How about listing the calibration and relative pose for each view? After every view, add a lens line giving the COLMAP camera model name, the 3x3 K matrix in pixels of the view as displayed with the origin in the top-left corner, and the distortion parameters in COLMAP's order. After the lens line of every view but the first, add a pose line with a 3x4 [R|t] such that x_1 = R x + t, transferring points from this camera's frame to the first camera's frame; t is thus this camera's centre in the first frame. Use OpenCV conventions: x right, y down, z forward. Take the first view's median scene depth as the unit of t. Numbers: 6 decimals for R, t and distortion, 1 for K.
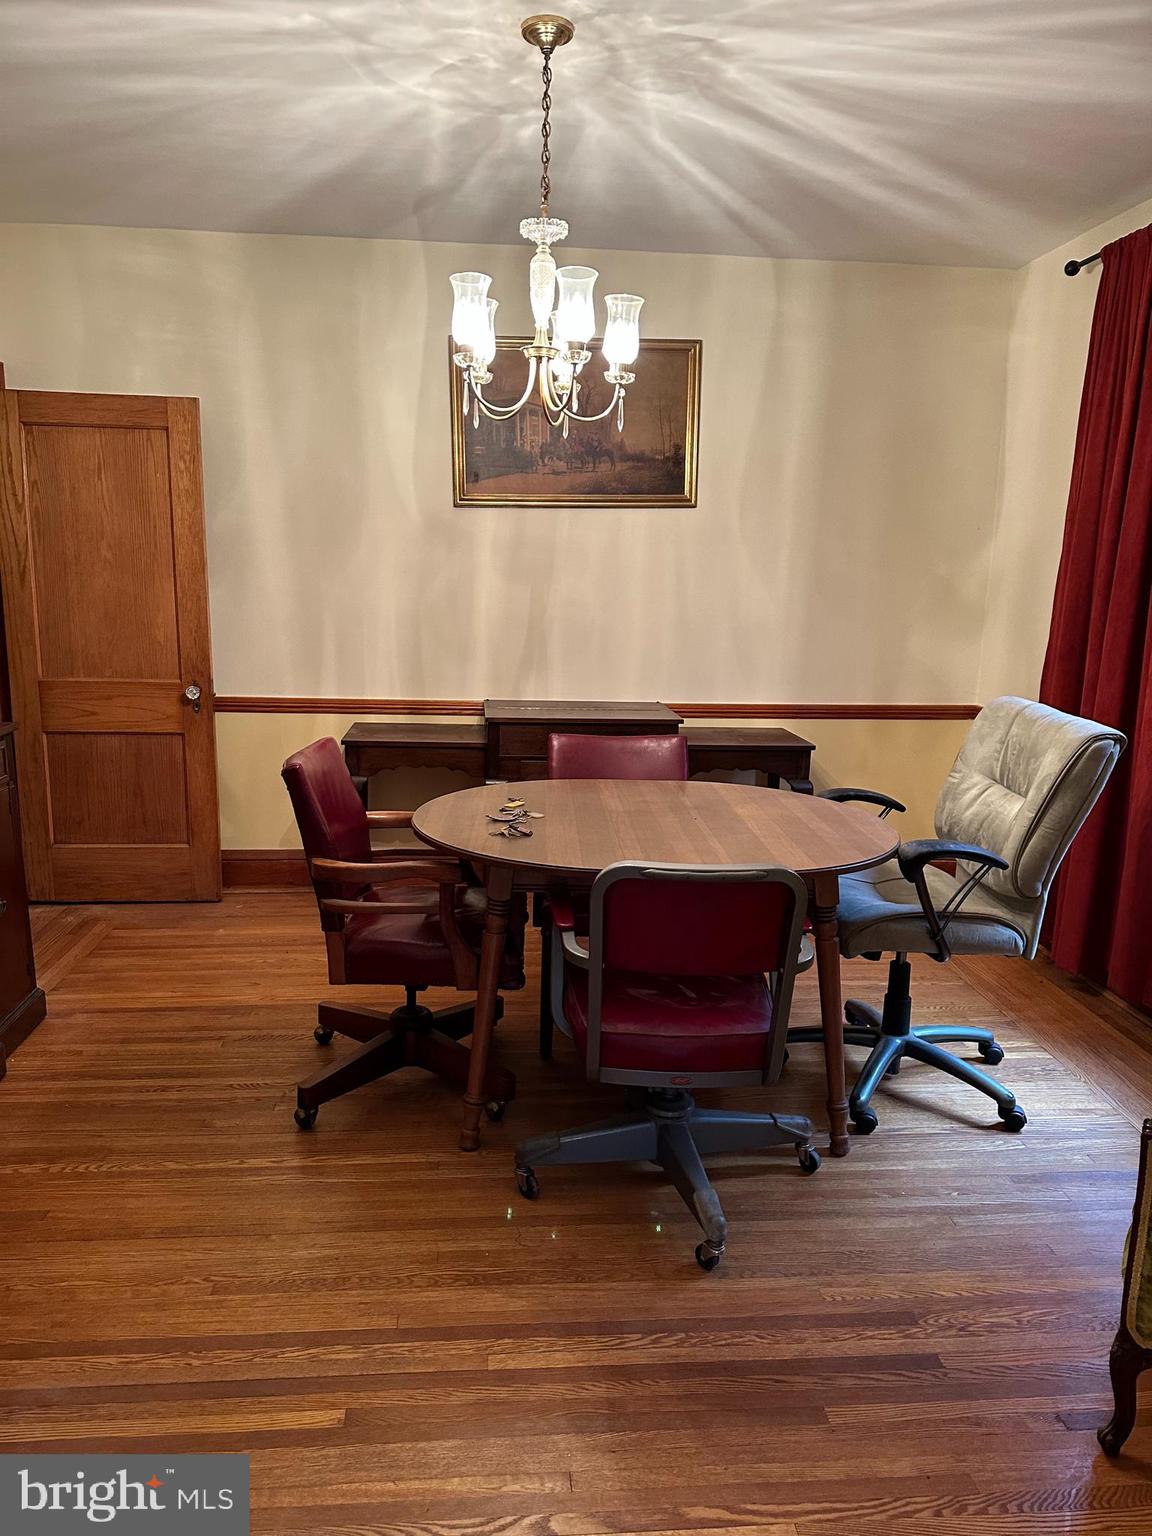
lens RADIAL K [[1074.9, 0, 578.3], [0, 1074.9, 770.9], [0, 0, 1]] dist [0.079511, -0.094170]
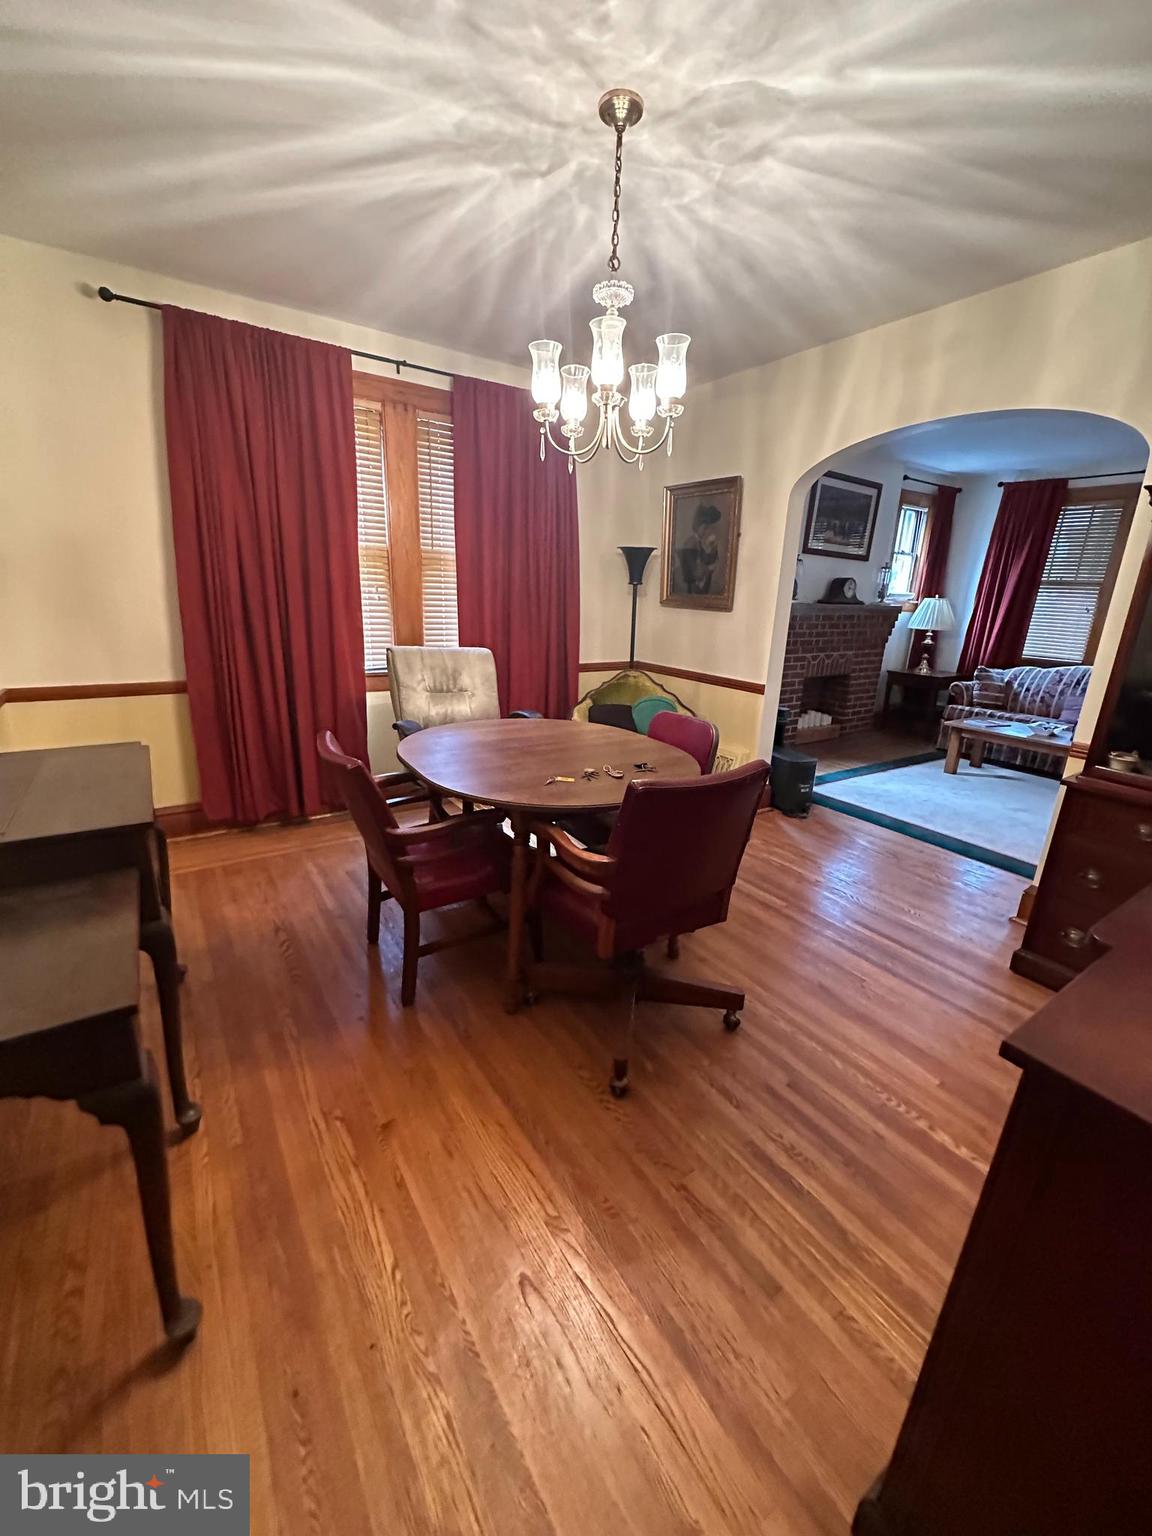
lens RADIAL K [[614.3, 0, 576.6], [0, 614.3, 764.4], [0, 0, 1]] dist [0.002148, 0.000734]
pose [[-0.477674, -0.286235, 0.830600, -0.665393], [0.117702, 0.916062, 0.383376, -0.262478], [-0.870617, 0.280892, -0.403888, 1.331990]]
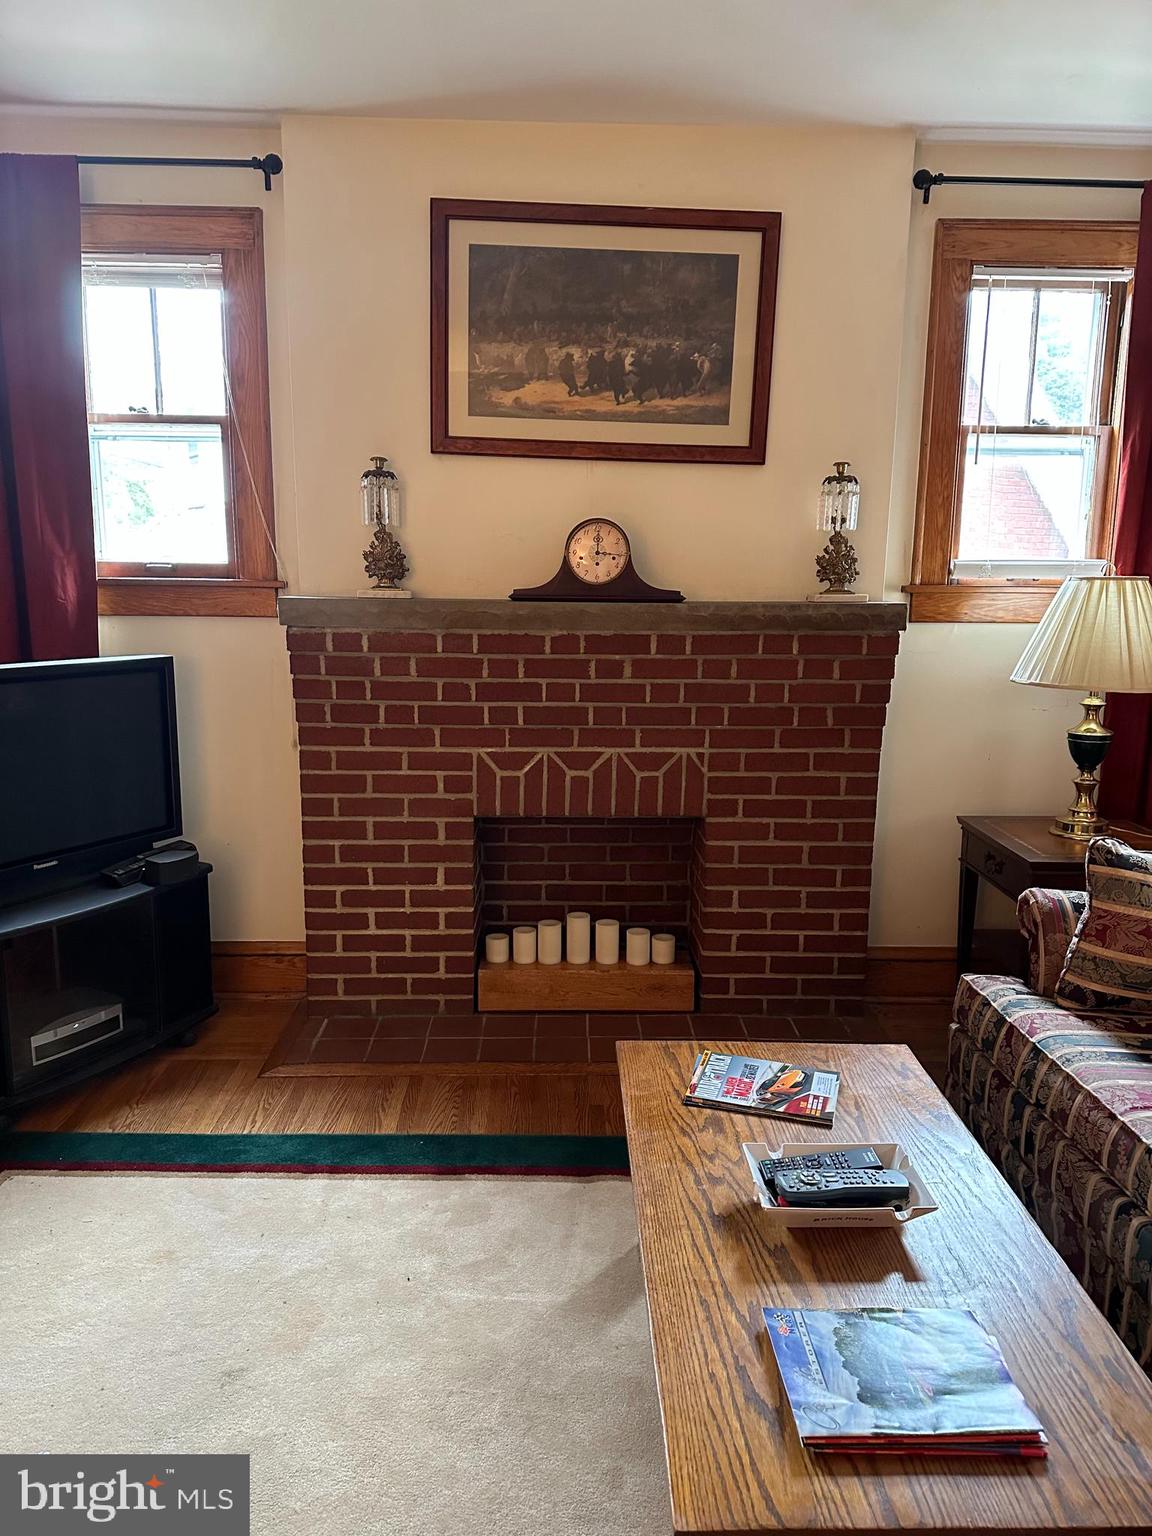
lens RADIAL K [[1074.9, 0, 586.6], [0, 1074.9, 779.3], [0, 0, 1]] dist [0.079511, -0.094170]
pose [[0.064150, -0.218000, 0.973838, -0.406293], [0.176914, 0.962876, 0.203892, 0.074147], [-0.982133, 0.159206, 0.100335, -0.436784]]
